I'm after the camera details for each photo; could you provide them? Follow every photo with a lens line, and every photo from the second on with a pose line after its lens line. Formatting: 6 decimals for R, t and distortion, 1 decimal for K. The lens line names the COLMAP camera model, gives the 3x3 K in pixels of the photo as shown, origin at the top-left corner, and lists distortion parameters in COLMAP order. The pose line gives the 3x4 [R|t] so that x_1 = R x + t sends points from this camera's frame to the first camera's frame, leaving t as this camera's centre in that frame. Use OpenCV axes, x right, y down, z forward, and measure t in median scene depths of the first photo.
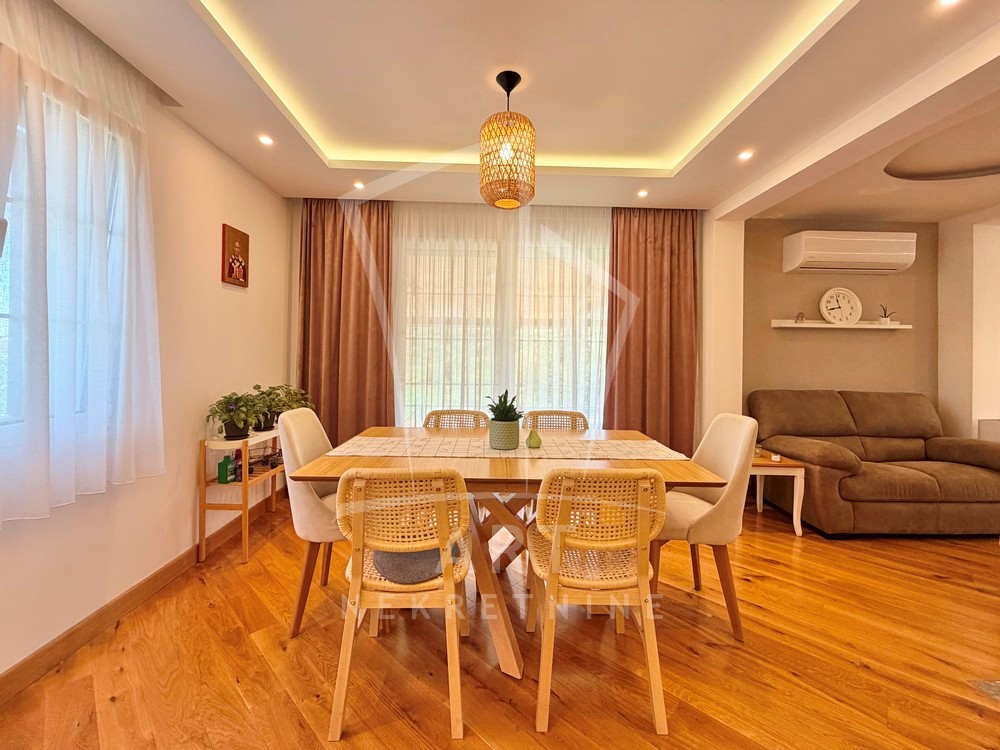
lens RADIAL K [[421.8, 0, 495.8], [0, 421.8, 349.9], [0, 0, 1]] dist [-0.000580, -0.000048]
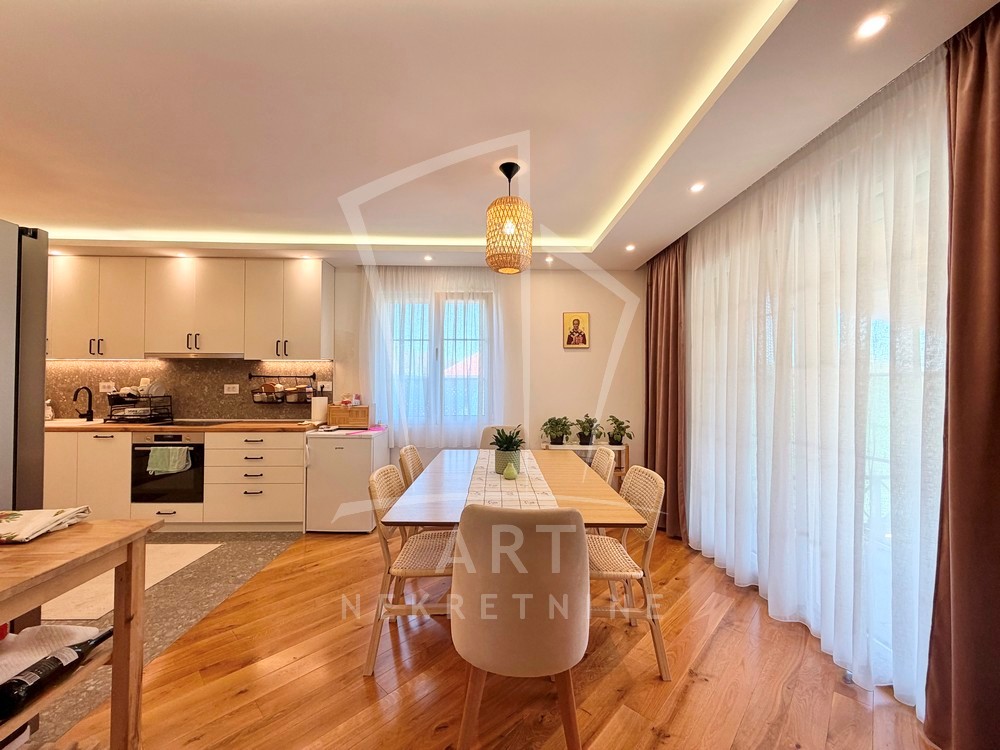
lens RADIAL K [[398.9, 0, 496.1], [0, 398.9, 377.3], [0, 0, 1]] dist [0.001028, -0.000107]
pose [[-0.004034, -0.028924, -0.999573, 0.895469], [0.001535, 0.999580, -0.028930, -0.005408], [0.999991, -0.001651, -0.003987, 0.746651]]
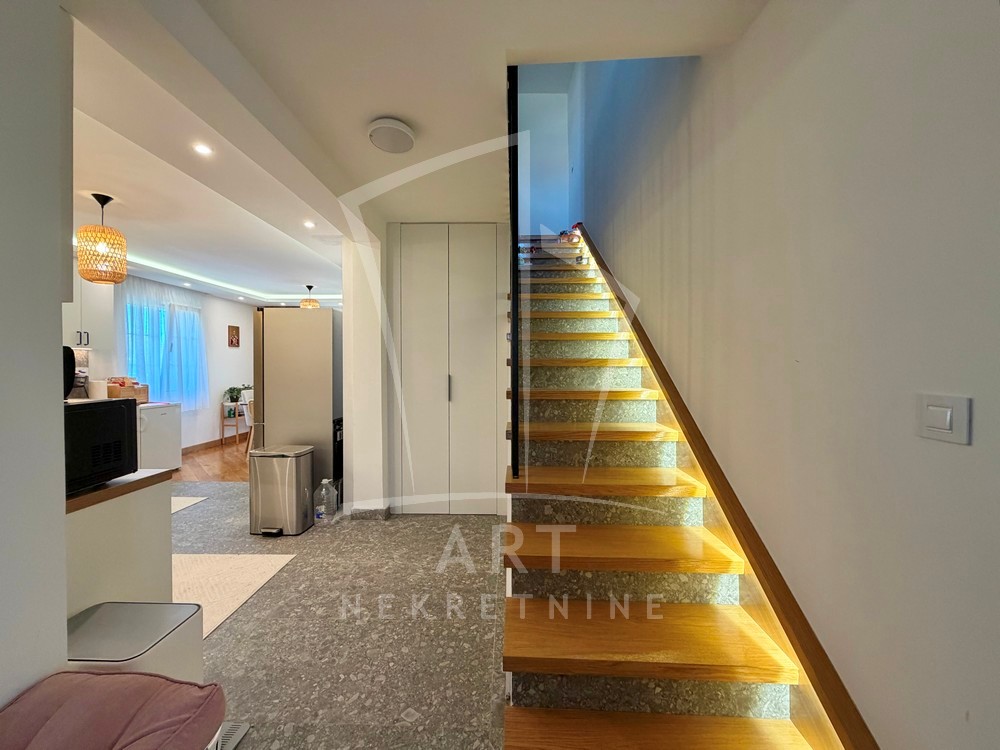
lens RADIAL K [[405.7, 0, 499.9], [0, 405.7, 369.1], [0, 0, 1]] dist [-0.000588, -0.000387]
pose [[0.998720, -0.012917, -0.048900, 1.252190], [0.013610, 0.999811, 0.013879, -0.026786], [0.048712, -0.014527, 0.998707, -1.566685]]
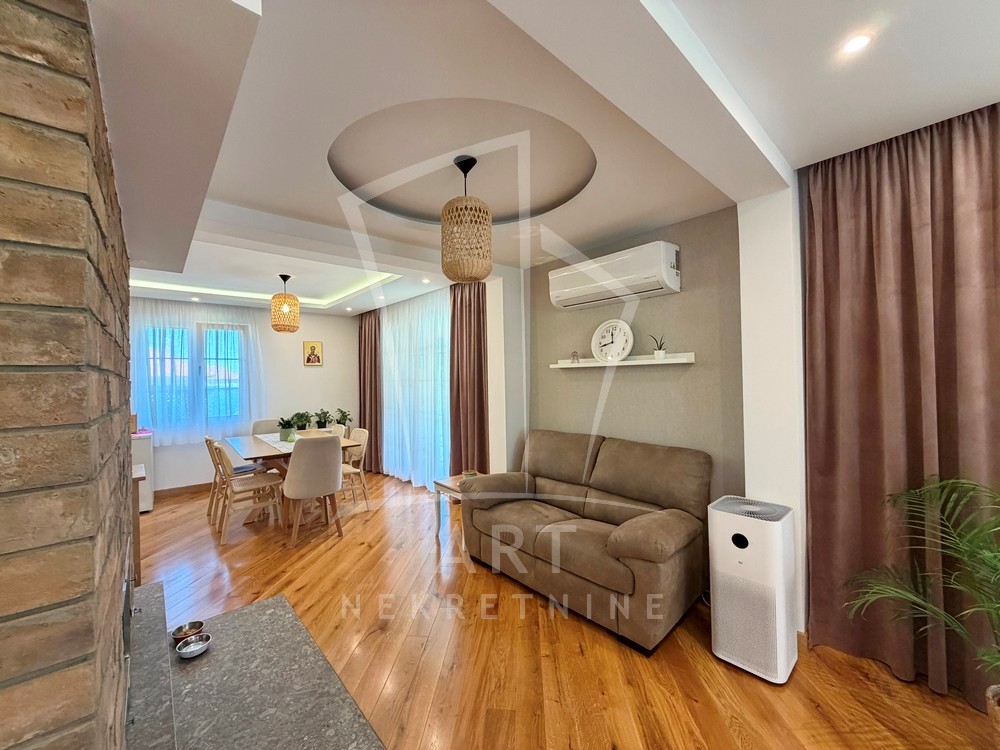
lens RADIAL K [[407.8, 0, 498.9], [0, 407.8, 378.8], [0, 0, 1]] dist [-0.000874, -0.000151]
pose [[0.633940, -0.023638, -0.773021, 1.866323], [0.031489, 0.999493, -0.004740, -0.039125], [0.772741, -0.021337, 0.634363, 0.381486]]
